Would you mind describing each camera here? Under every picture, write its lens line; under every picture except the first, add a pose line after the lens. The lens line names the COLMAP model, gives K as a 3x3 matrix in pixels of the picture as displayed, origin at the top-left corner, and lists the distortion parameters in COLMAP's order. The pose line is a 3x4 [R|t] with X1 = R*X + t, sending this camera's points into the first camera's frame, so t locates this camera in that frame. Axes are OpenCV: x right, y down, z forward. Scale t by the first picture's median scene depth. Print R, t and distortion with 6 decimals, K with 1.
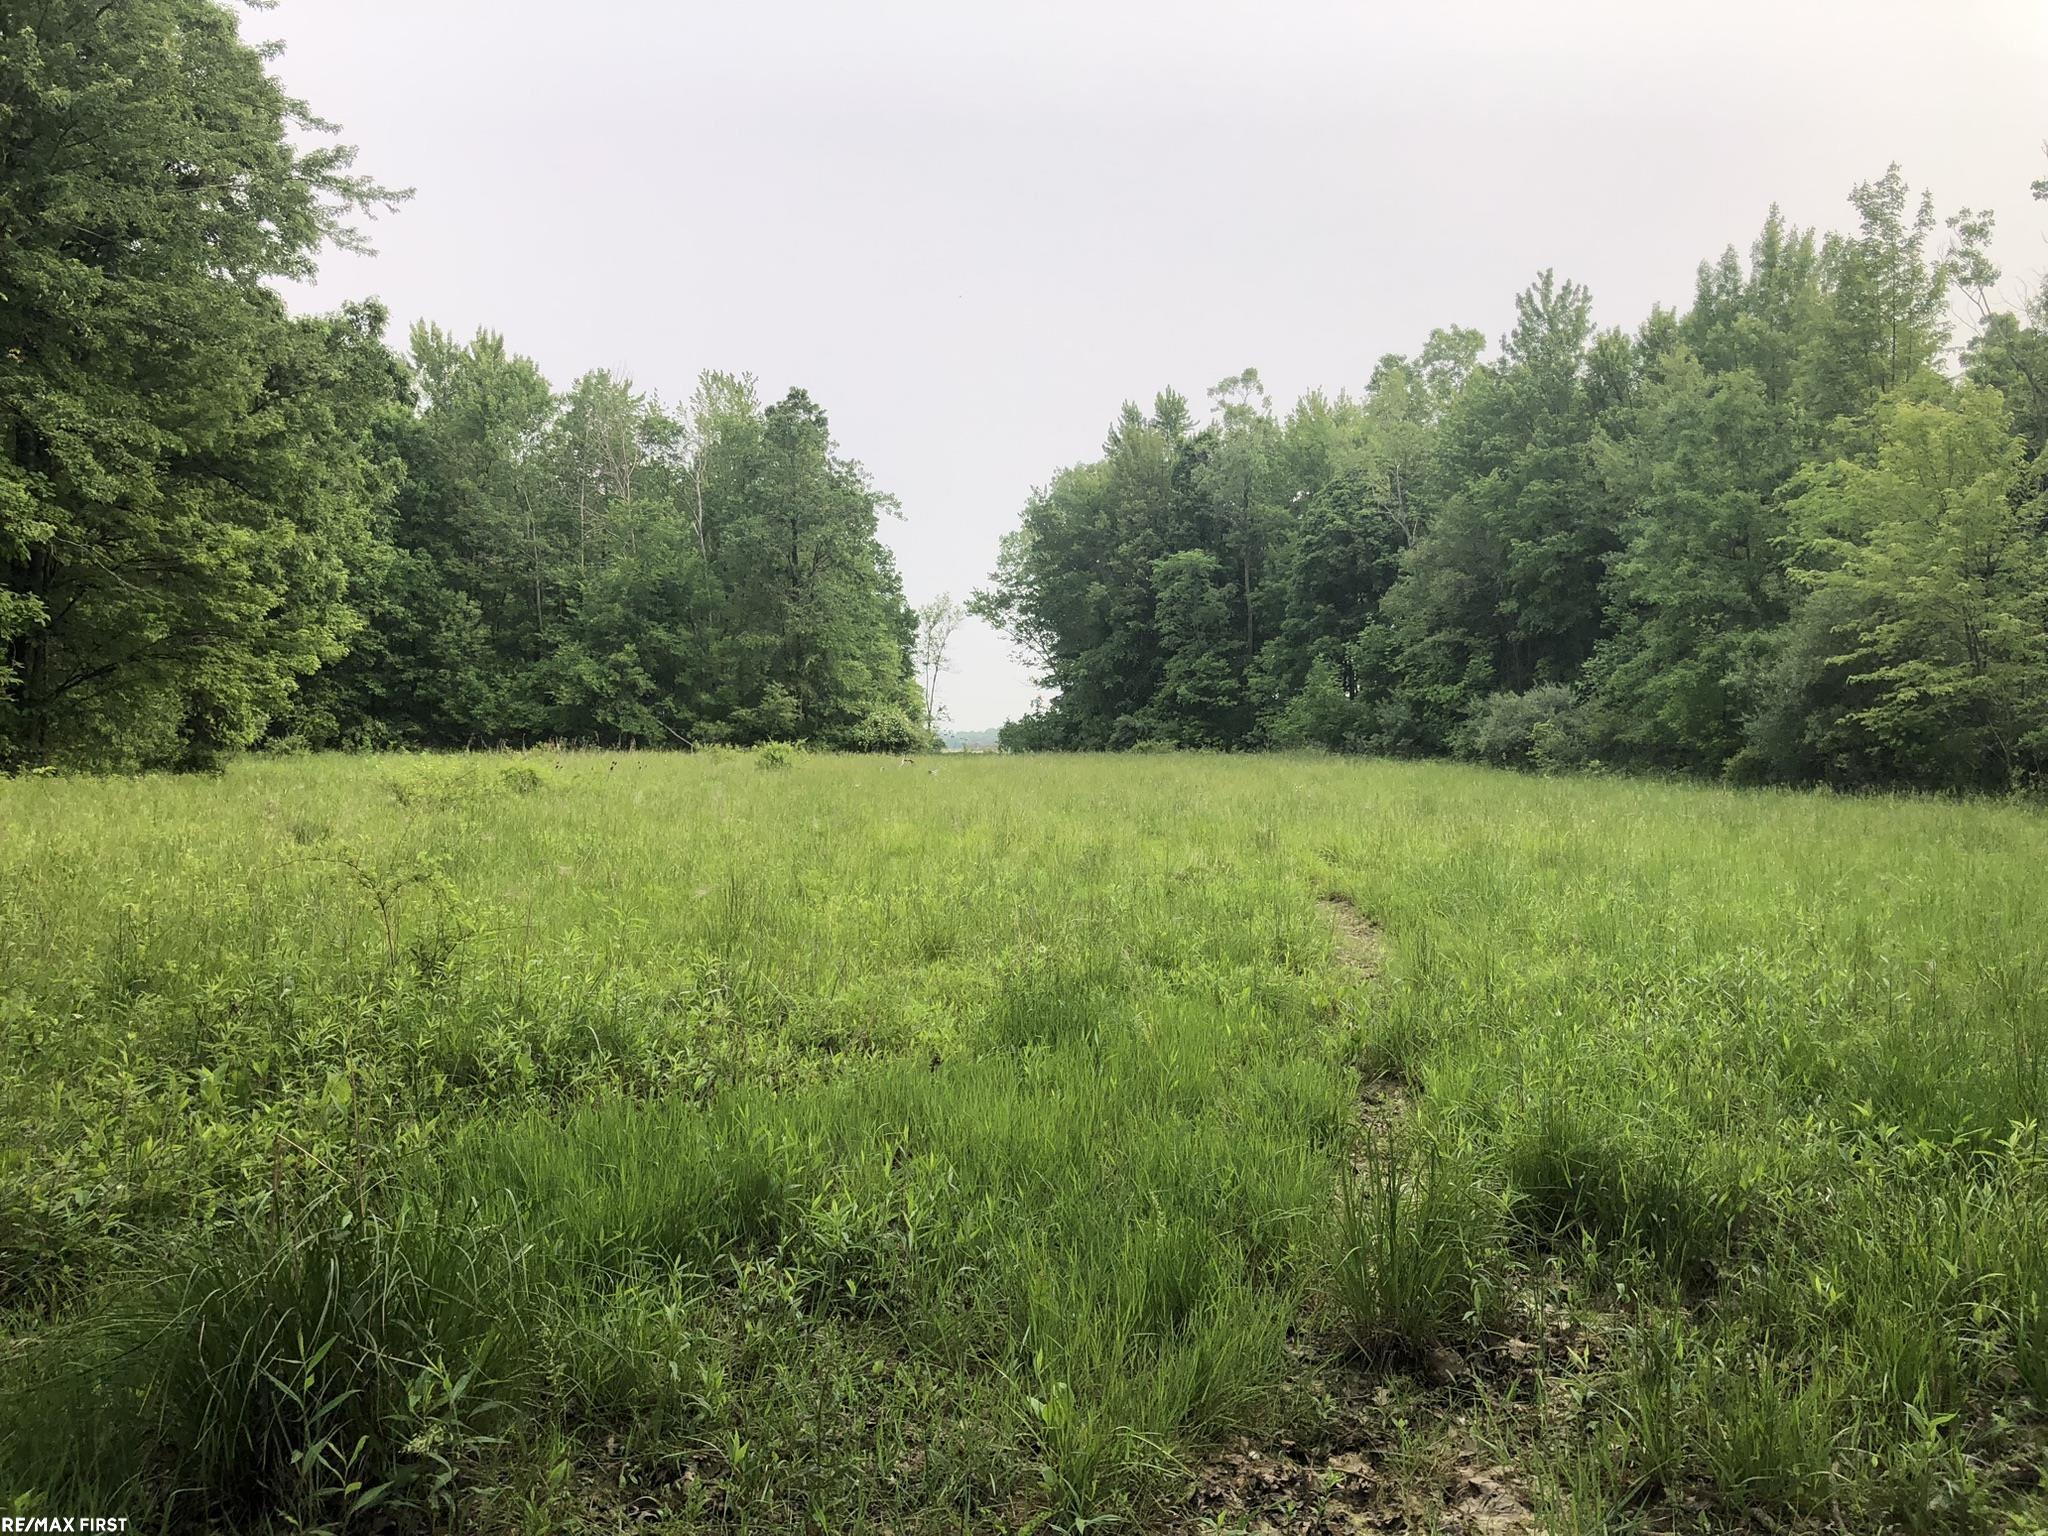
lens RADIAL K [[1666.4, 0, 1025.4], [0, 1666.4, 763.2], [0, 0, 1]] dist [0.006010, -0.001620]
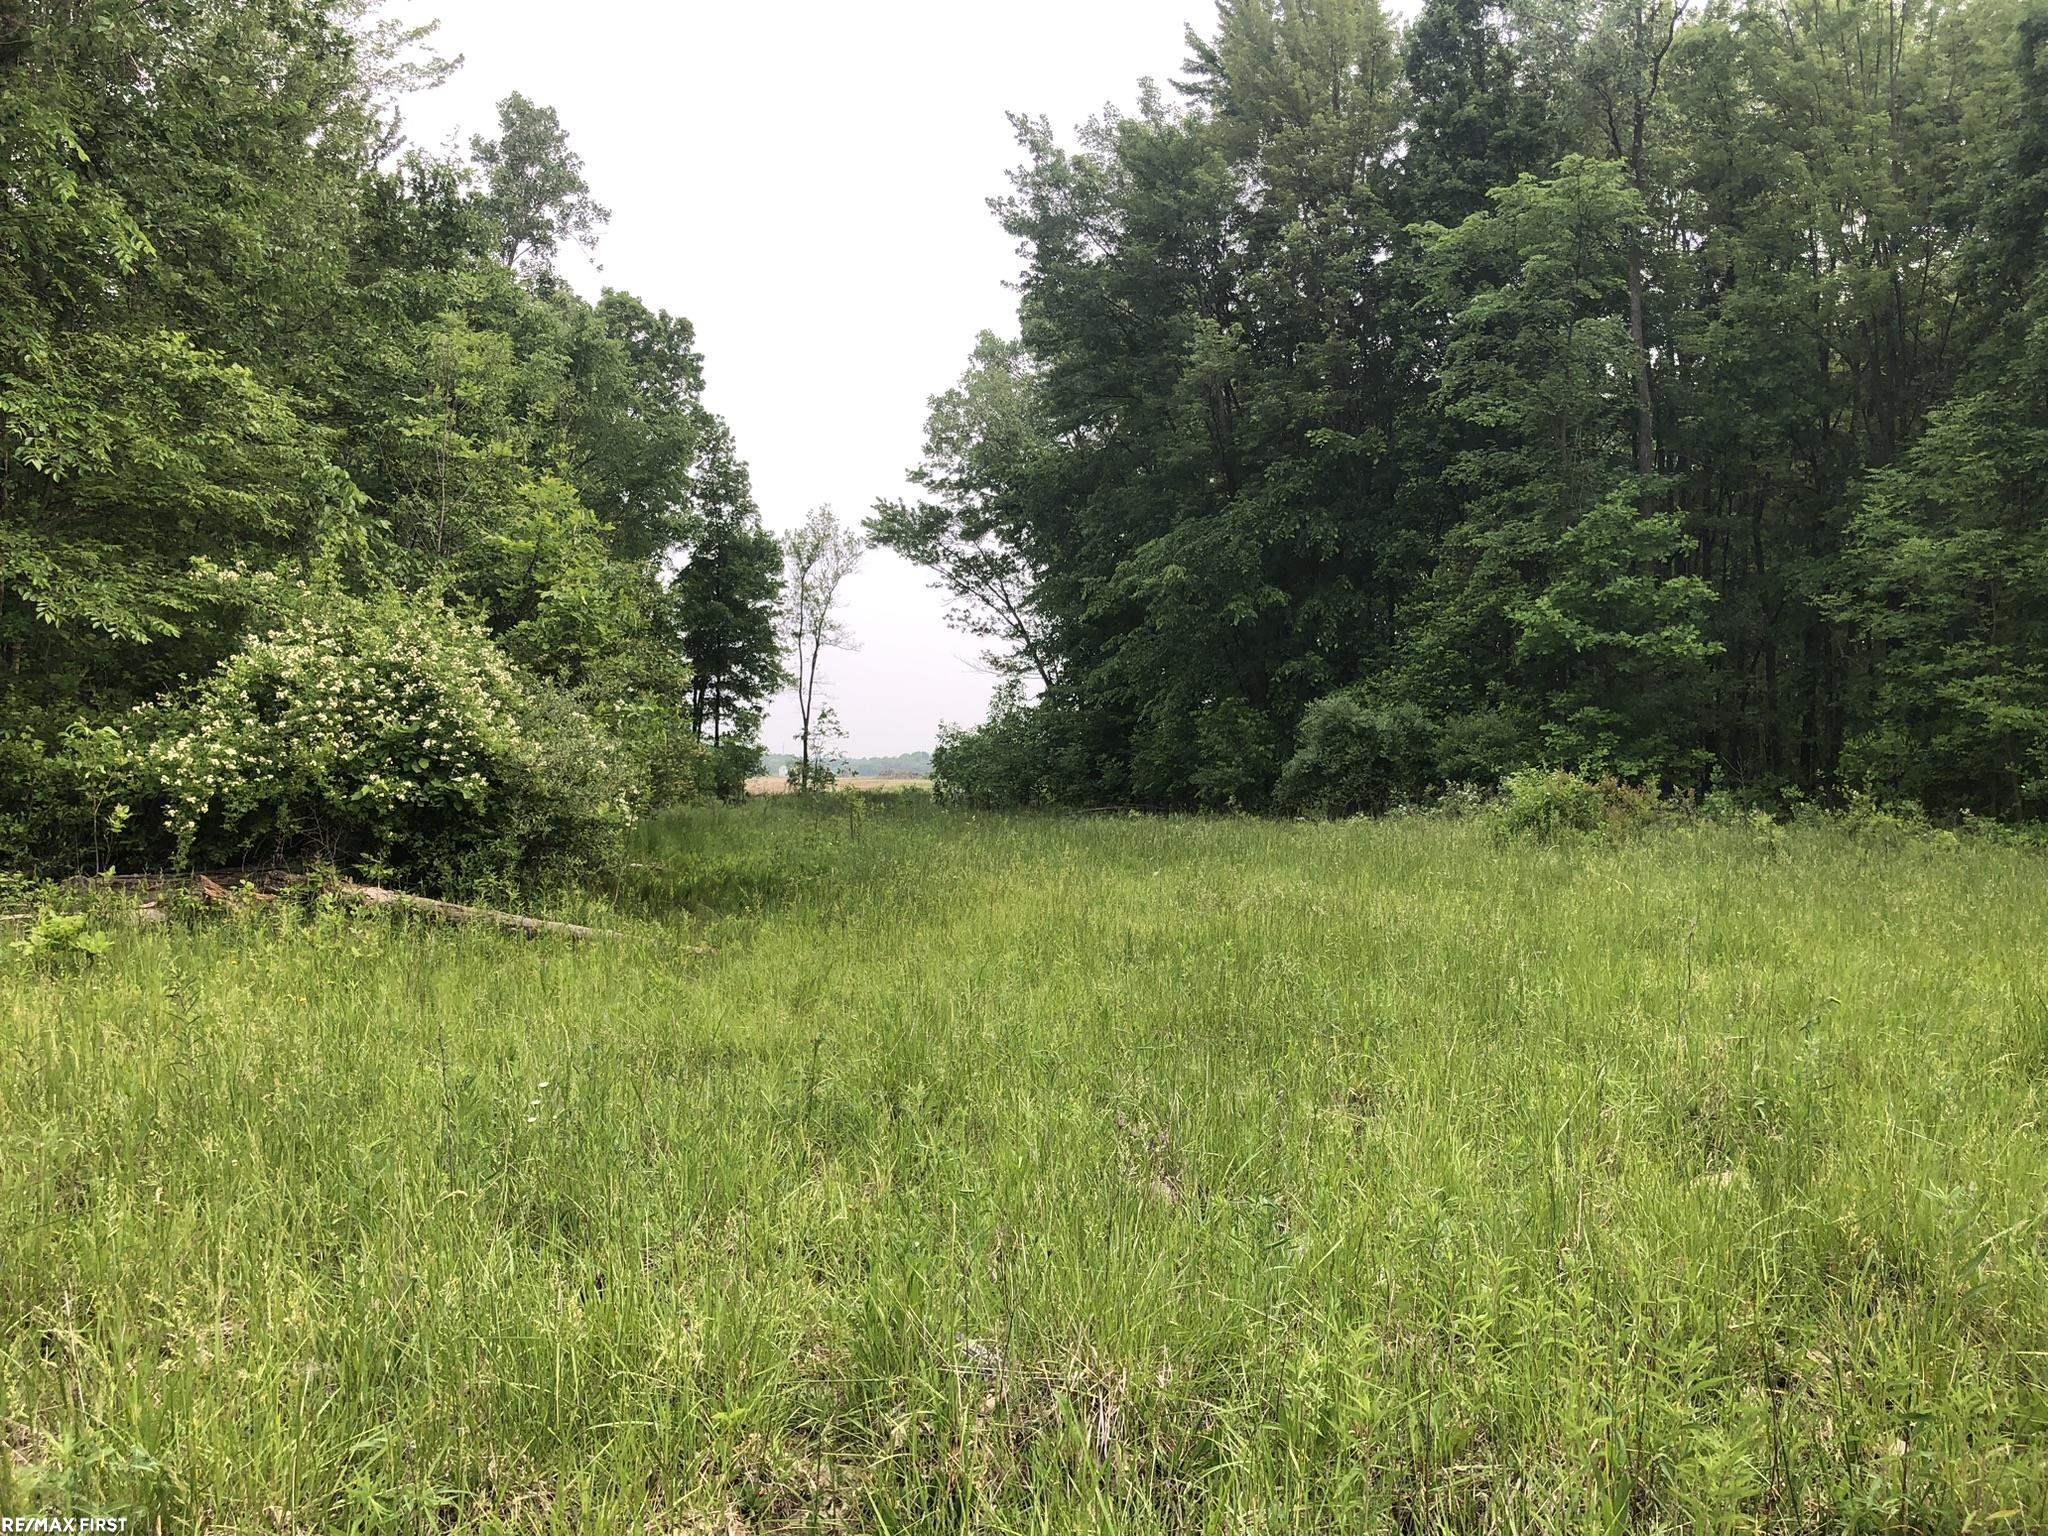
lens RADIAL K [[1666.4, 0, 1019.2], [0, 1666.4, 771.6], [0, 0, 1]] dist [0.006010, -0.001620]
pose [[0.998913, -0.007369, 0.046027, -0.011491], [0.007806, 0.999926, -0.009313, -0.007440], [-0.045955, 0.009662, 0.998897, 0.449662]]
